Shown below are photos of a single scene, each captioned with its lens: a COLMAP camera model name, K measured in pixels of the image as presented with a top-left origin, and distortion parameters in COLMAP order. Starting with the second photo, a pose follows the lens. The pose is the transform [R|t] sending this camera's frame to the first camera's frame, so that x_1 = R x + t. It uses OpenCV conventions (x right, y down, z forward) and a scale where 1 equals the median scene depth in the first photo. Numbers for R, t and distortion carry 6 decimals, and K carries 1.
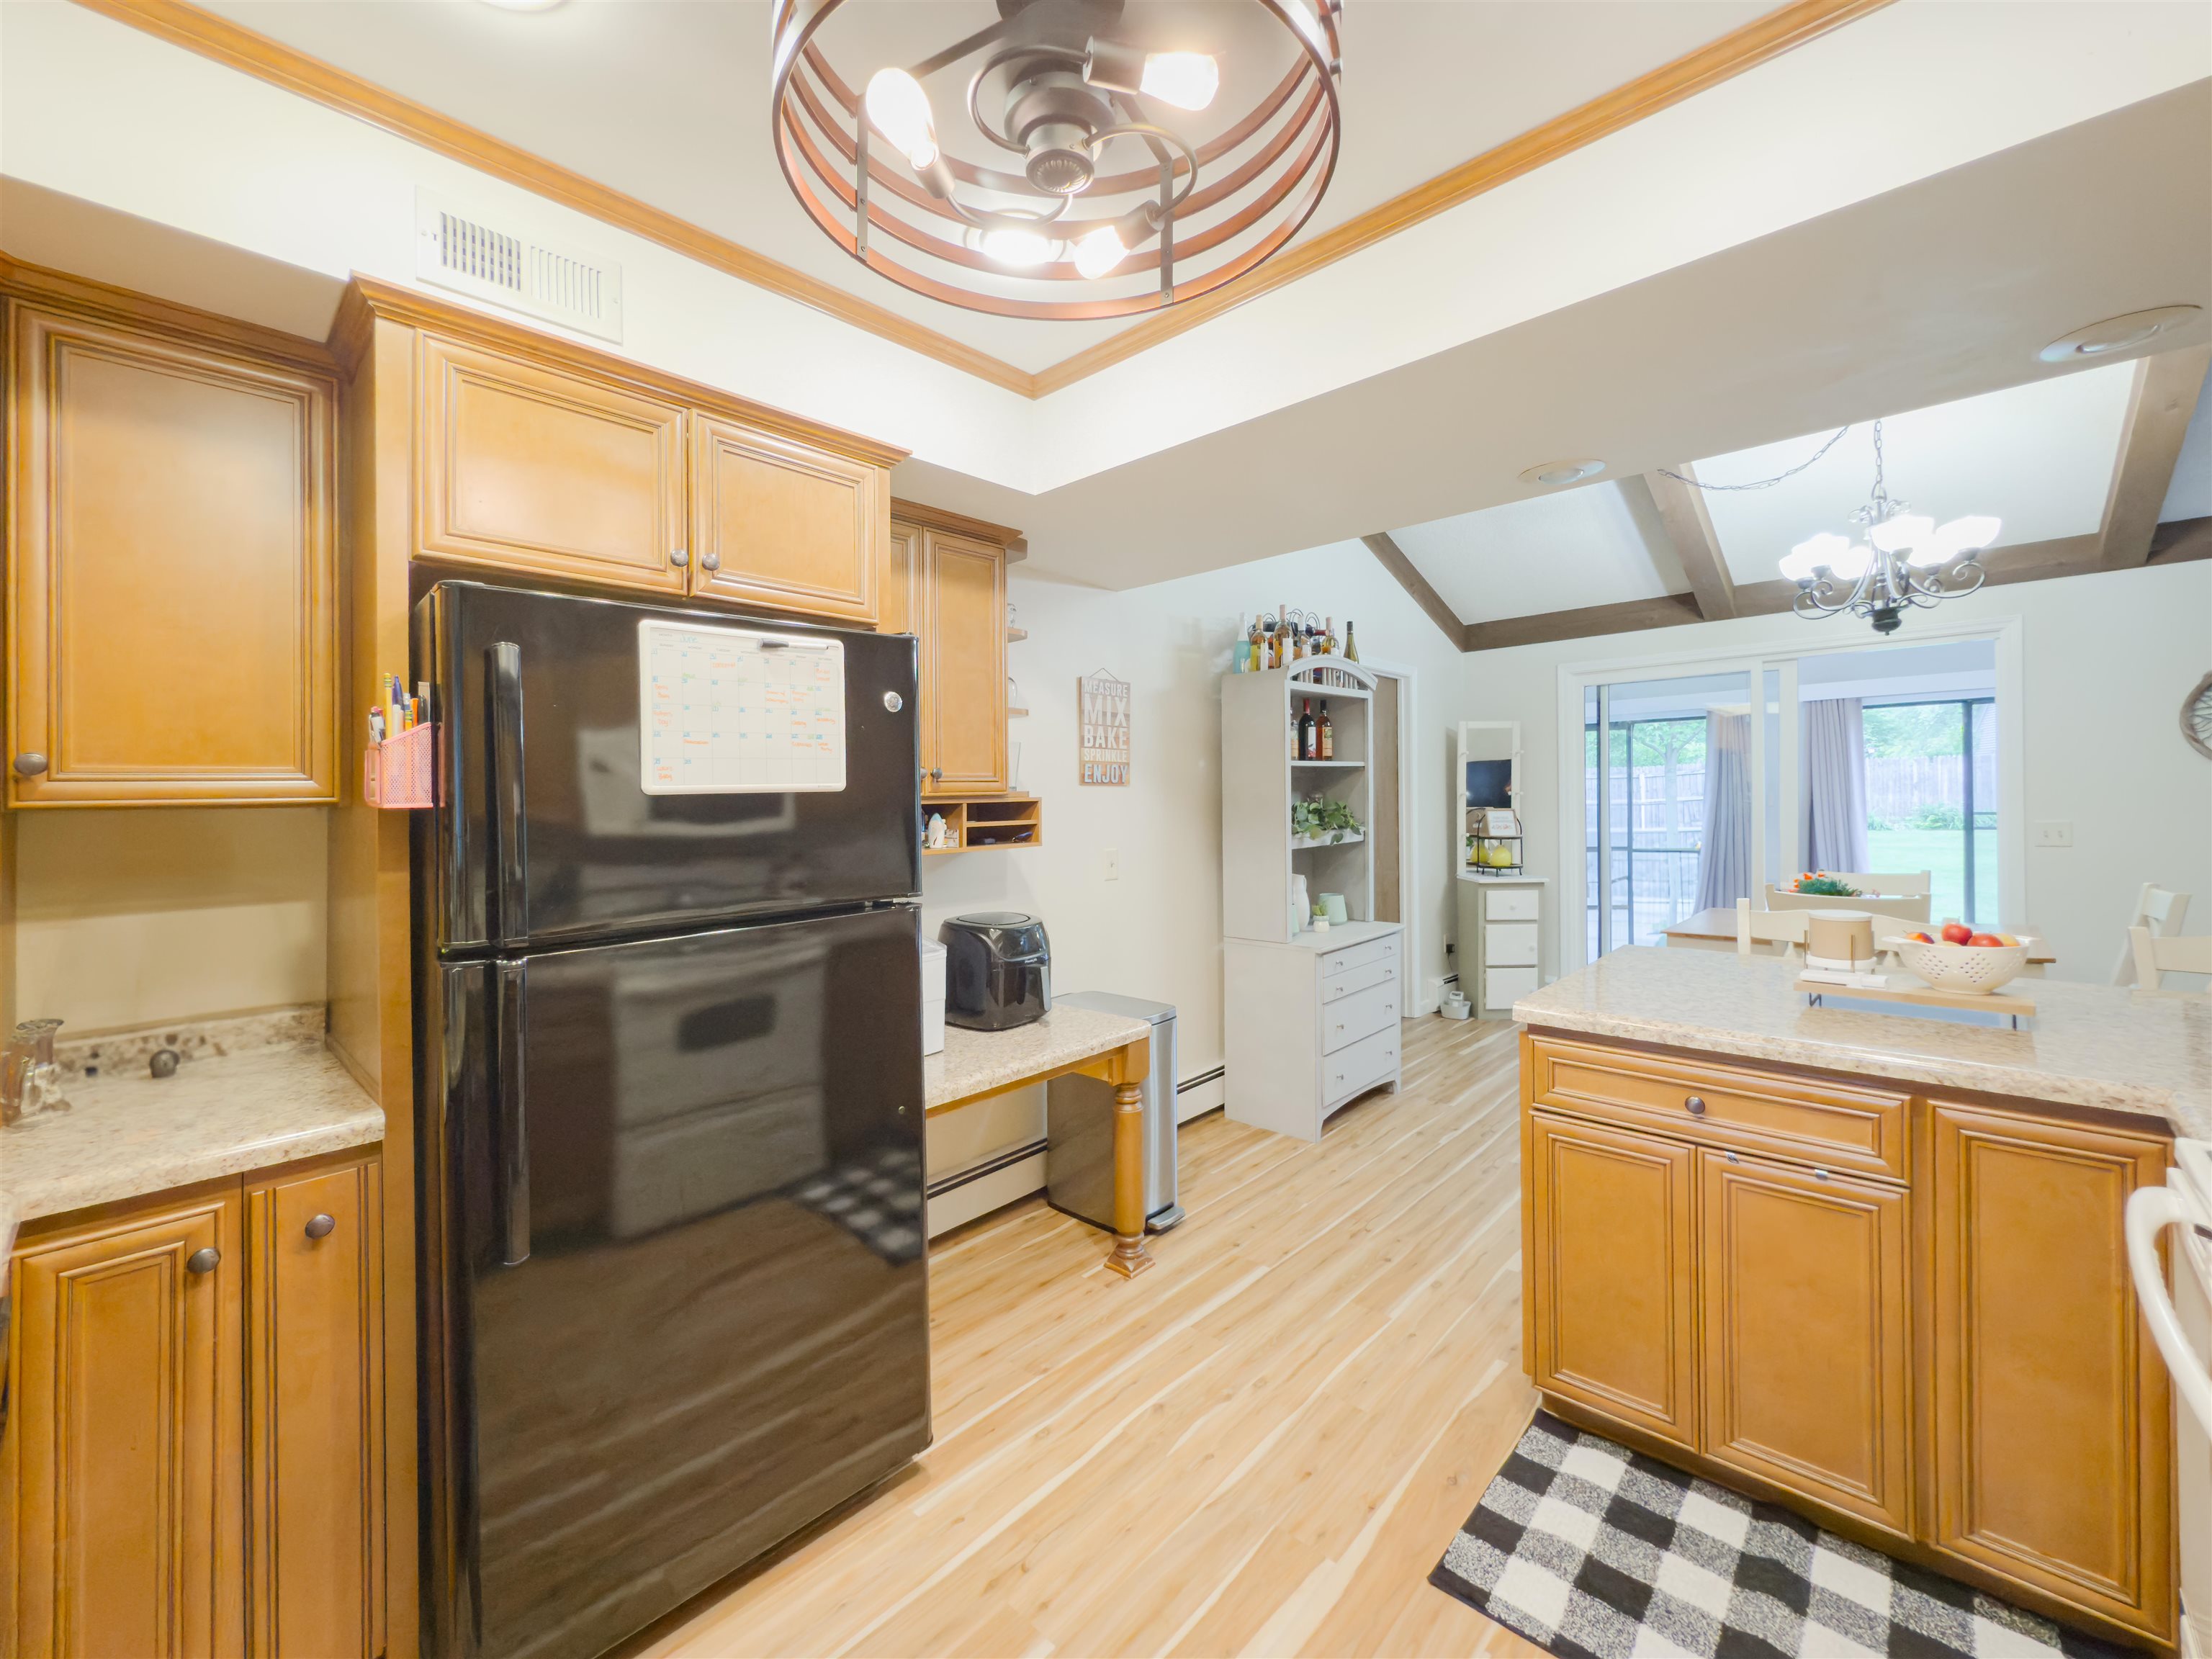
lens RADIAL K [[892.3, 0, 1107.0], [0, 892.3, 821.7], [0, 0, 1]] dist [-0.000041, -0.000074]
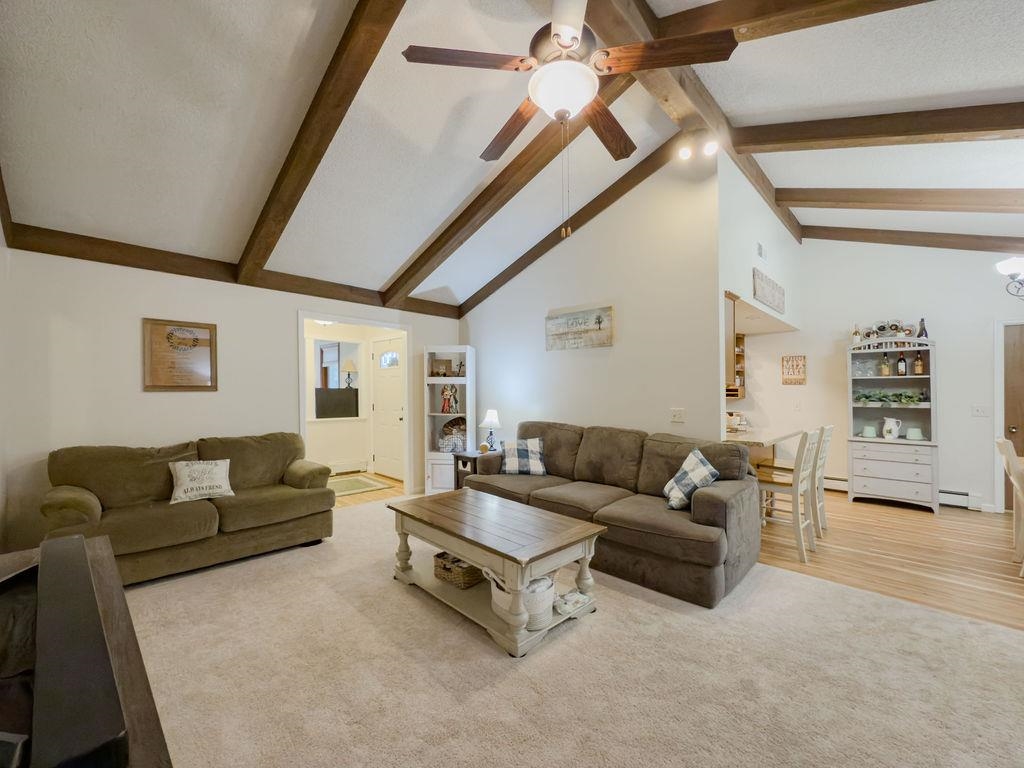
lens RADIAL K [[413.1, 0, 507.7], [0, 413.1, 390.4], [0, 0, 1]] dist [-0.000041, -0.000074]
pose [[-0.028917, 0.030394, -0.999120, 1.692071], [-0.020508, 0.999309, 0.030993, -0.045739], [0.999371, 0.021386, -0.028273, -0.116805]]
